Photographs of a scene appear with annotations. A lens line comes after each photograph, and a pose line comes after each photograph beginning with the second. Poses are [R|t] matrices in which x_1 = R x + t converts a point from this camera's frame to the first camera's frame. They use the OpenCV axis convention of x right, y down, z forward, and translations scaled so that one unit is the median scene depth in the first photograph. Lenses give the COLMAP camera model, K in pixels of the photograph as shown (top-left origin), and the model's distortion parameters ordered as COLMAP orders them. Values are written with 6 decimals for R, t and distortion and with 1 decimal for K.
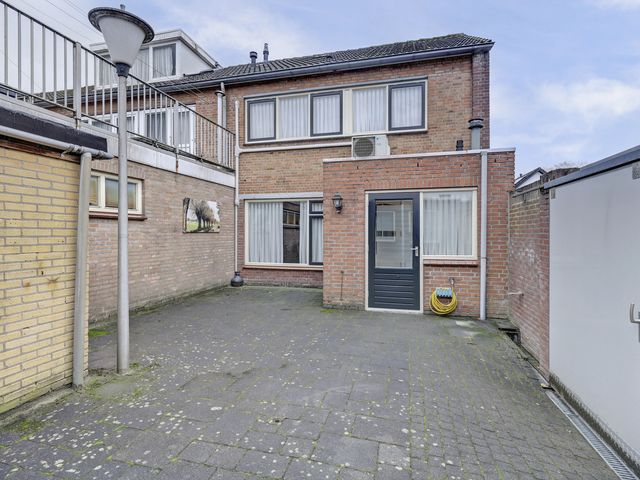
lens RADIAL K [[331.6, 0, 322.9], [0, 331.6, 236.0], [0, 0, 1]] dist [-0.003021, -0.000155]
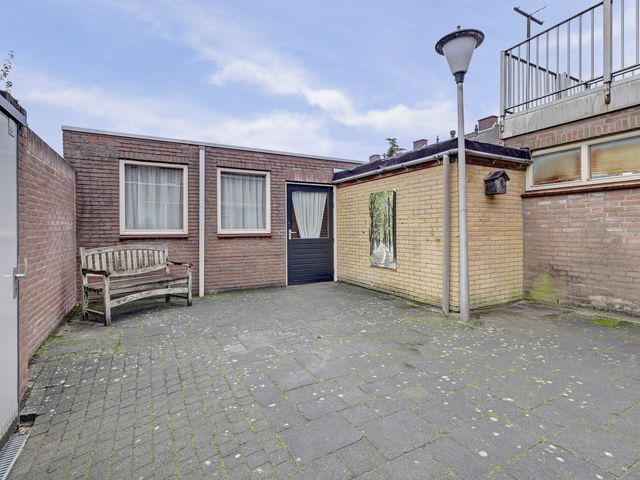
lens RADIAL K [[320.5, 0, 320.0], [0, 320.5, 240.0], [0, 0, 1]] dist [0.000533, -0.000160]
pose [[-0.734251, 0.023784, -0.678462, 0.340032], [-0.000578, 0.999364, 0.035659, 0.038617], [0.678878, 0.026575, -0.733770, 0.866961]]
